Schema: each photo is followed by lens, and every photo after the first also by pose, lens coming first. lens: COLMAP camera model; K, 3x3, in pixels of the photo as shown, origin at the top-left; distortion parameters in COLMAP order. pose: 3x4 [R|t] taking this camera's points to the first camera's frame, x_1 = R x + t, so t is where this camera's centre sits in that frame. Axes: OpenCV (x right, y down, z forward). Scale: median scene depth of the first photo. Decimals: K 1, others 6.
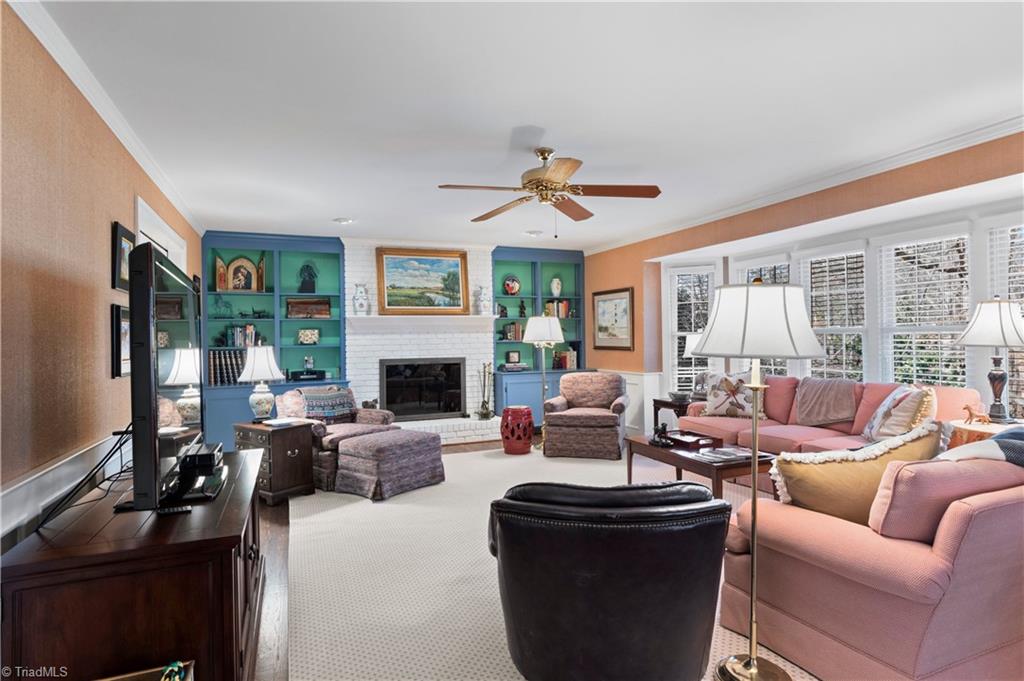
lens RADIAL K [[555.7, 0, 510.5], [0, 555.7, 336.2], [0, 0, 1]] dist [0.004477, -0.001230]
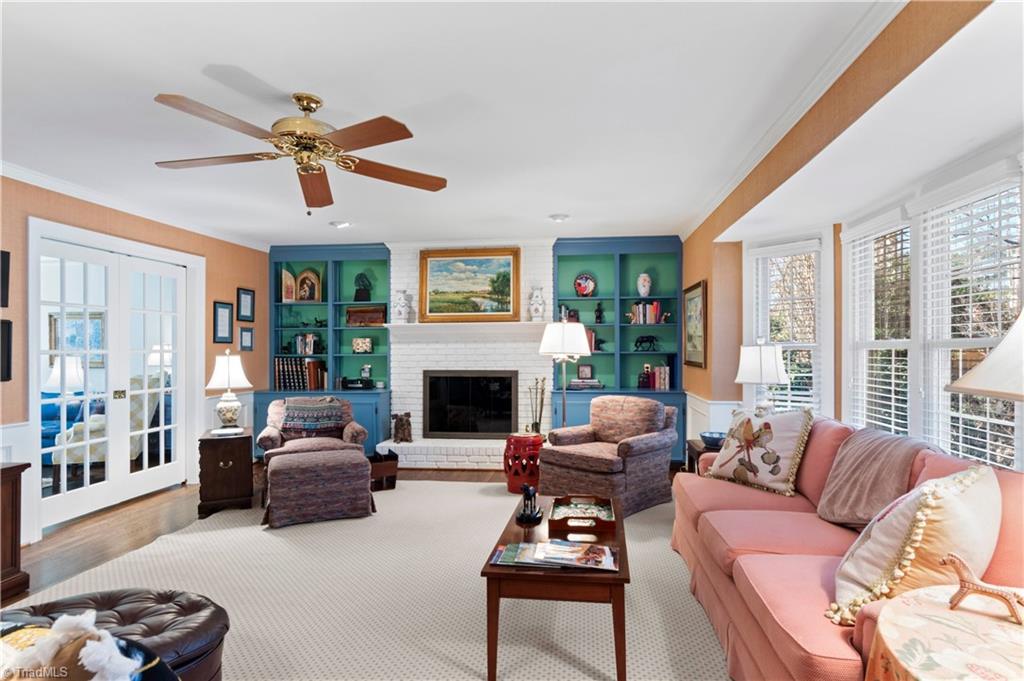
lens RADIAL K [[555.7, 0, 512.1], [0, 555.7, 345.4], [0, 0, 1]] dist [0.004477, -0.001230]
pose [[0.876282, 0.008510, -0.481723, 0.346969], [-0.006575, 0.999962, 0.005704, -0.006107], [0.481754, -0.001831, 0.876305, 0.254044]]
